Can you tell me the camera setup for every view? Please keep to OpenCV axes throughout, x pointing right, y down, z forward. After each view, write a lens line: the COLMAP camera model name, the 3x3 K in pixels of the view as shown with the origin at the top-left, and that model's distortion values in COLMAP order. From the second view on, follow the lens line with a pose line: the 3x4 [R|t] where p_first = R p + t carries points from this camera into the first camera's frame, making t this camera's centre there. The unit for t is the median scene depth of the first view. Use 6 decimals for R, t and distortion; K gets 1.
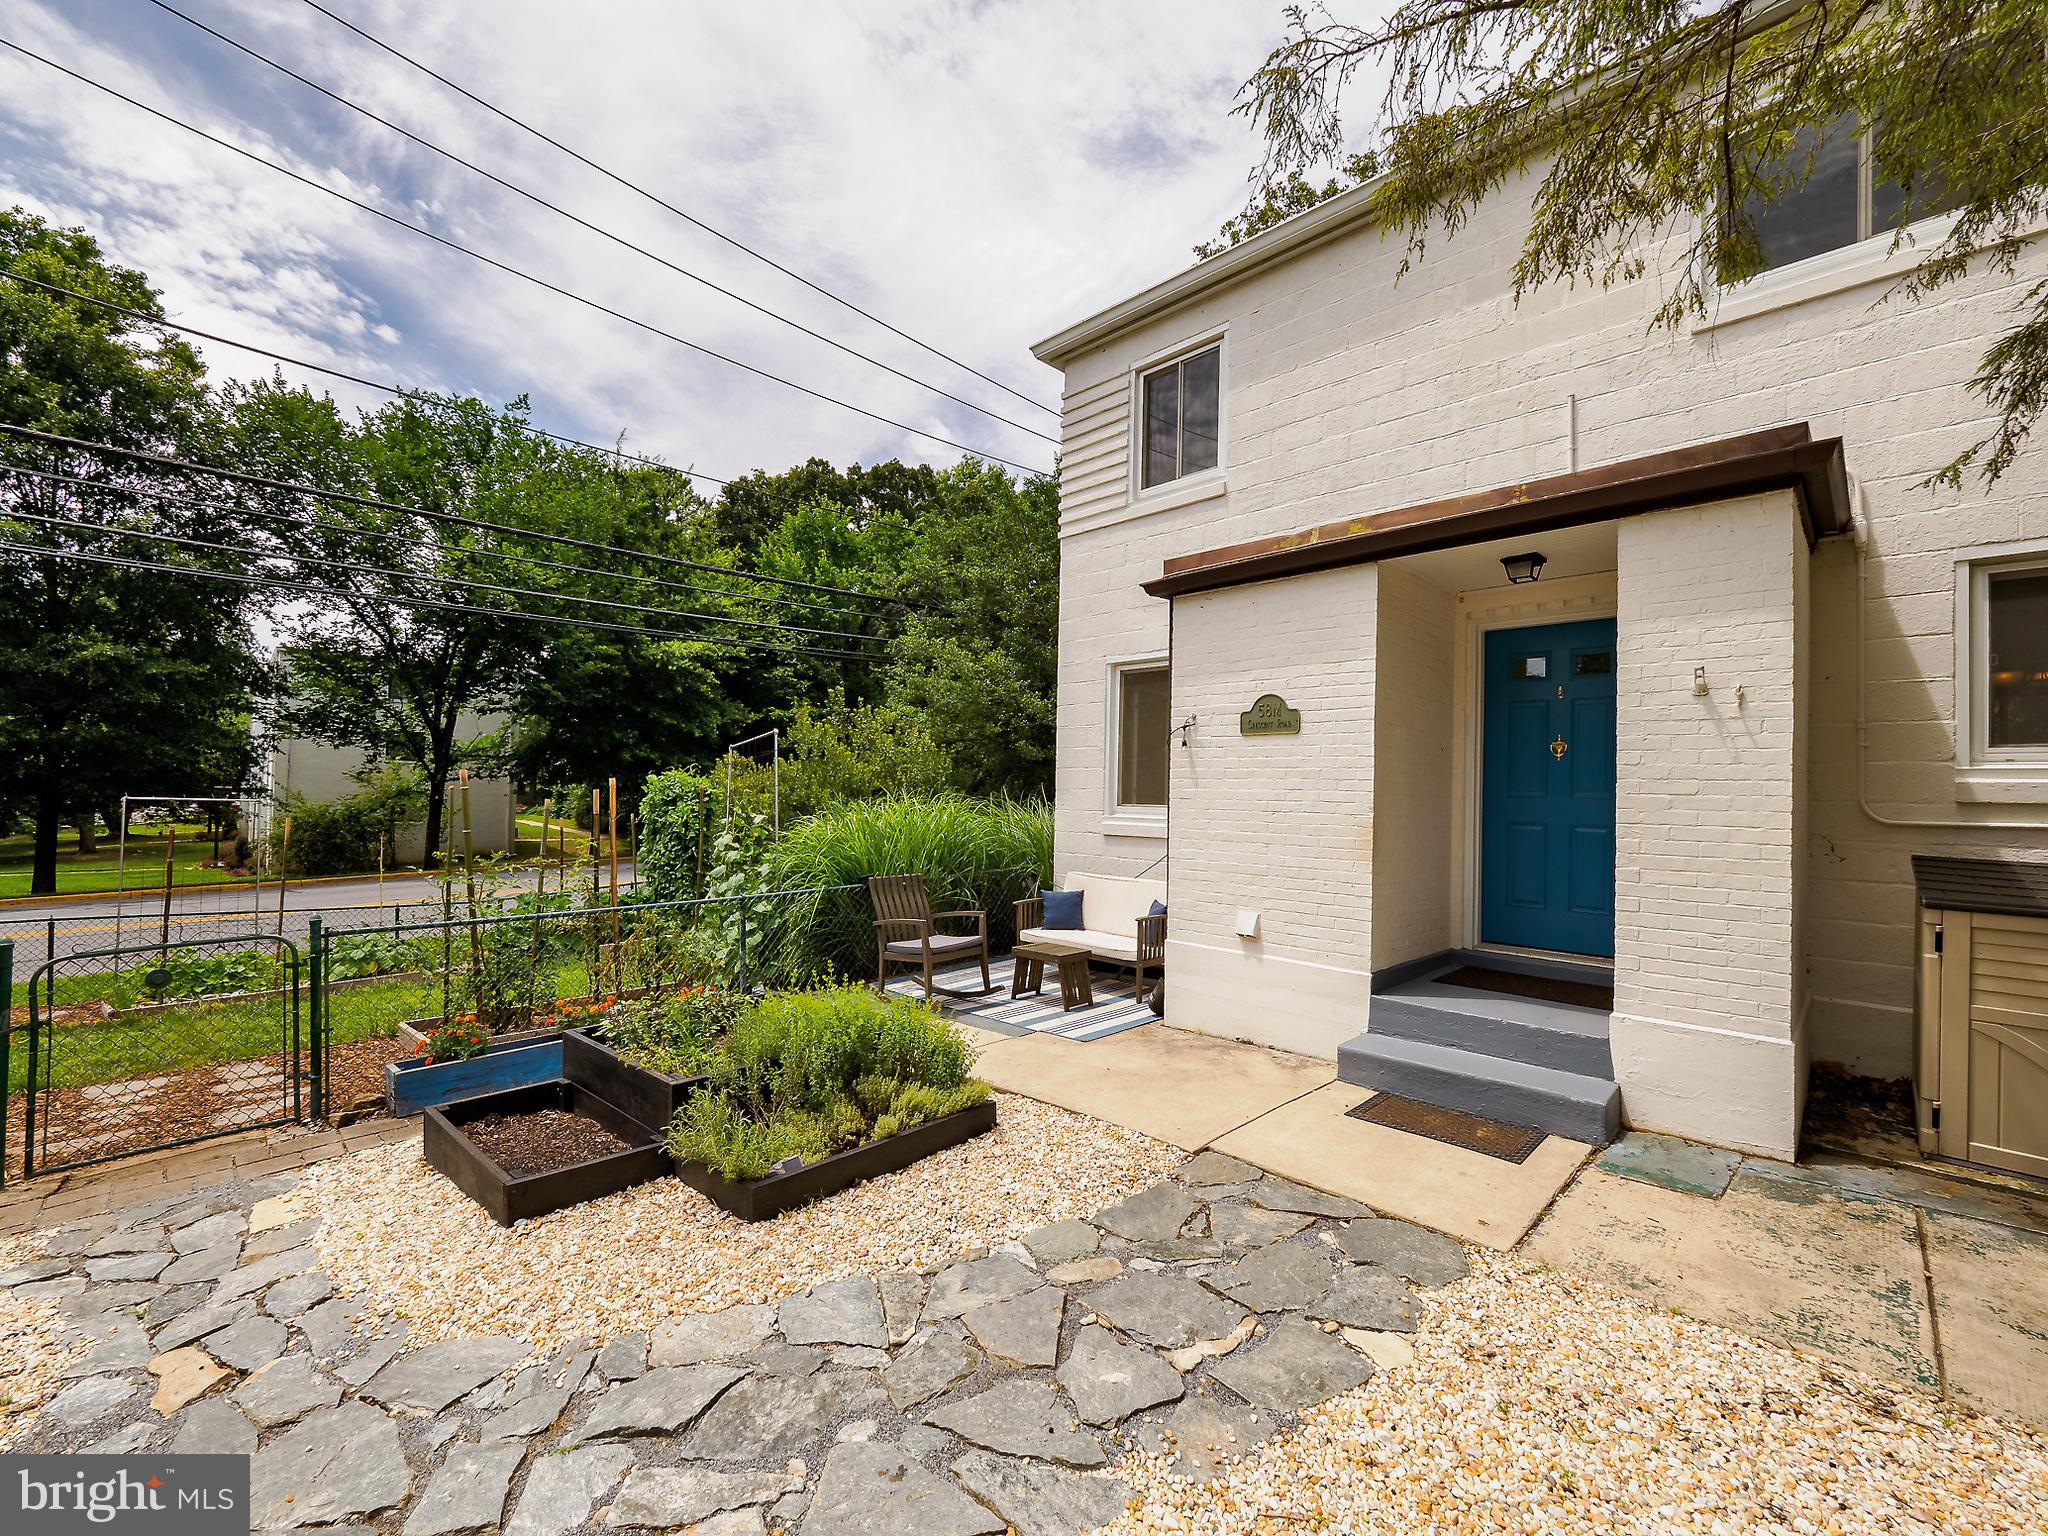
lens RADIAL K [[871.3, 0, 1061.0], [0, 871.3, 782.8], [0, 0, 1]] dist [-0.009378, -0.001116]
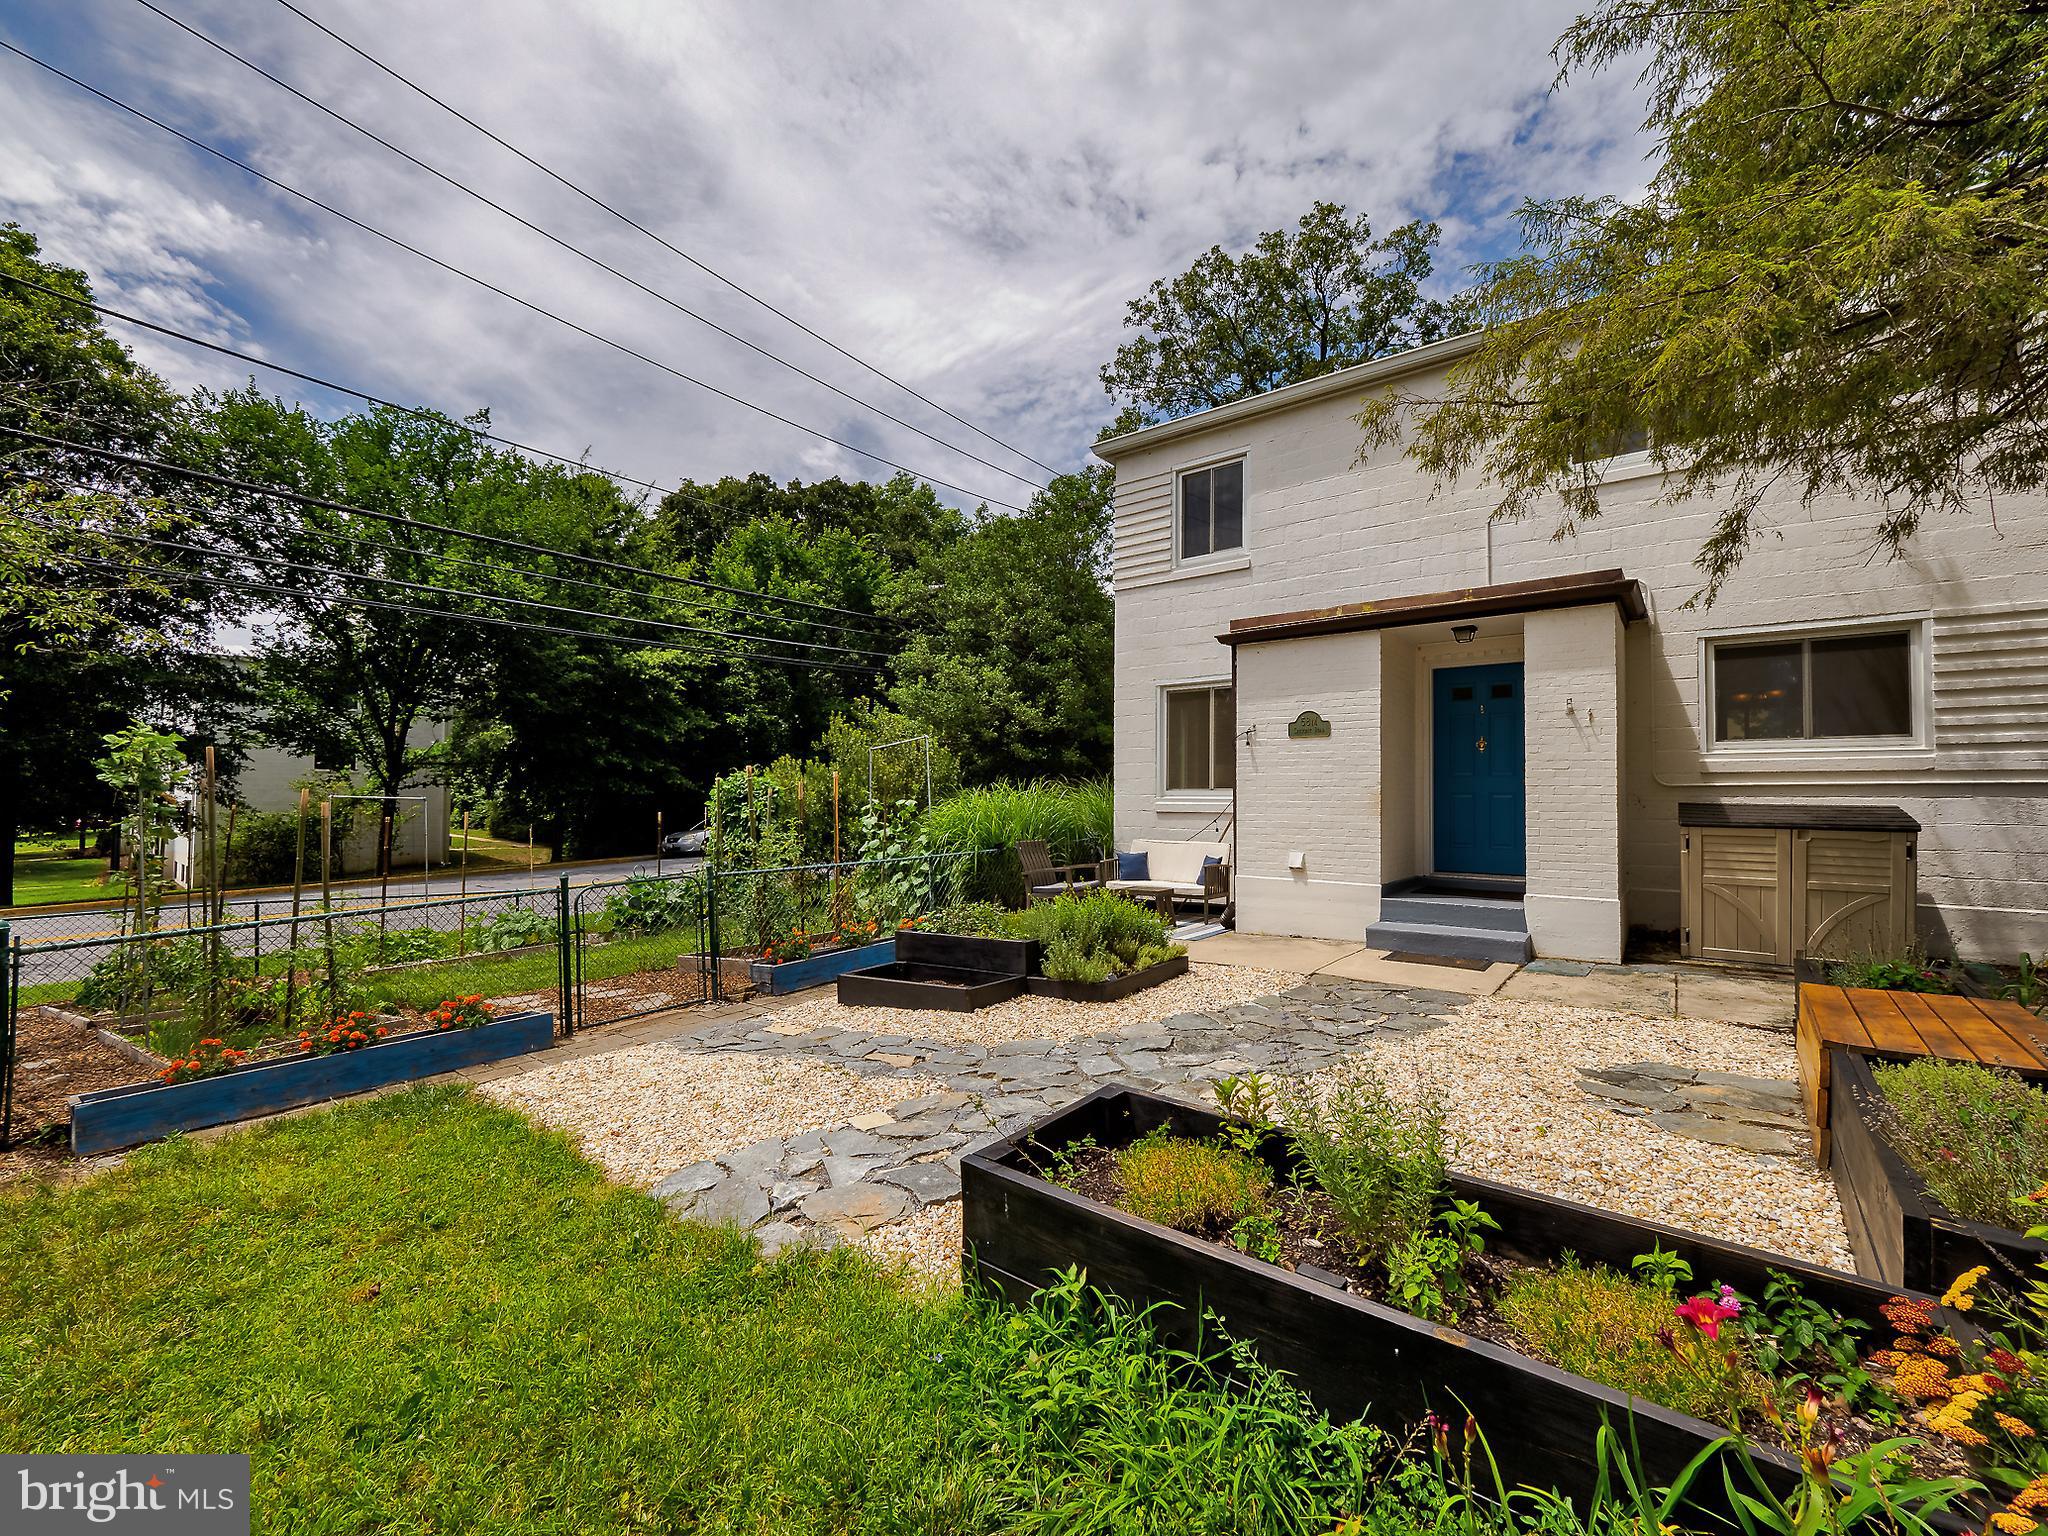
lens RADIAL K [[871.3, 0, 1073.7], [0, 871.3, 781.5], [0, 0, 1]] dist [-0.009378, -0.001116]
pose [[0.990393, -0.011274, 0.137820, -0.230772], [0.012315, 0.999902, -0.006702, 0.017146], [-0.137731, 0.008335, 0.990435, -0.279832]]
